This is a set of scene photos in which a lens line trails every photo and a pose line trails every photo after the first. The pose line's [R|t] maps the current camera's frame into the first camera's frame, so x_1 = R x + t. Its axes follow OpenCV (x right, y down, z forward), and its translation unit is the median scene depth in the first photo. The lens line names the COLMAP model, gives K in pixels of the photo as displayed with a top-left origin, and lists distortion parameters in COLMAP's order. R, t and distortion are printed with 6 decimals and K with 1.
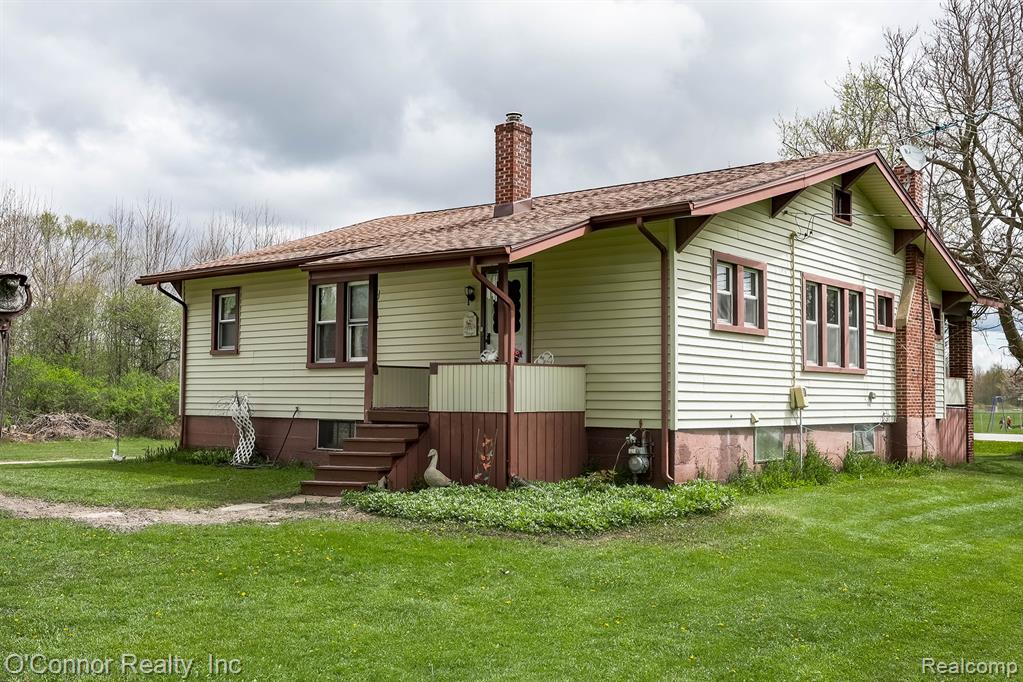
lens RADIAL K [[1017.0, 0, 511.5], [0, 1017.0, 341.0], [0, 0, 1]] dist [0.007637, -0.006908]
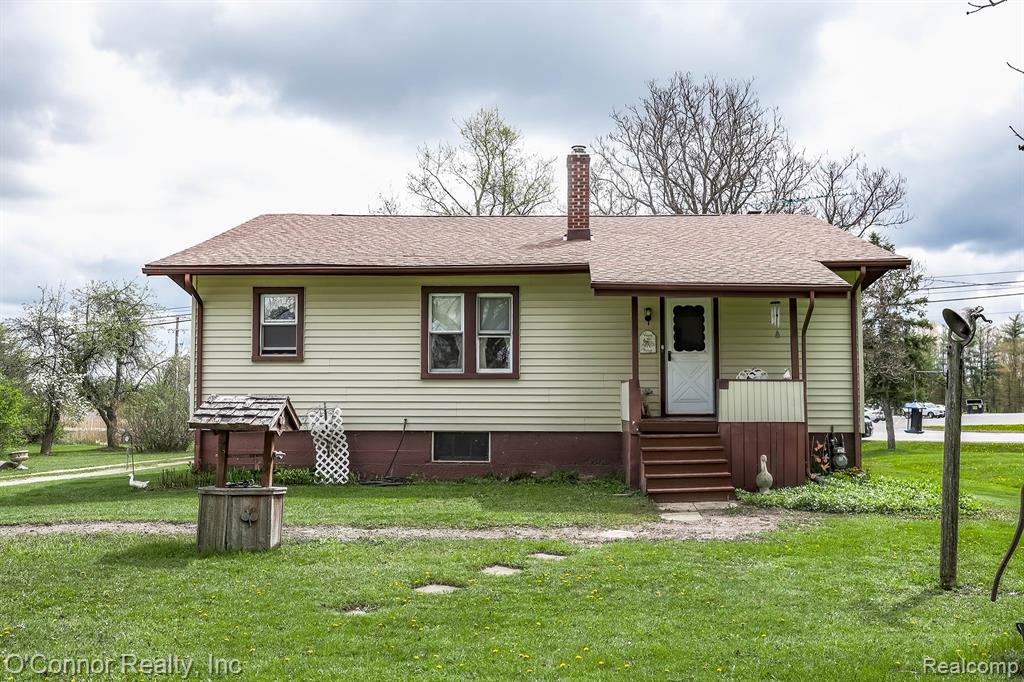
lens RADIAL K [[1018.0, 0, 512.0], [0, 1018.0, 341.0], [0, 0, 1]] dist [0.007637, -0.006908]
pose [[0.799827, 0.031912, 0.599382, -0.716593], [-0.030187, 0.999461, -0.012930, 0.000803], [-0.599472, -0.007752, 0.800359, 0.177195]]
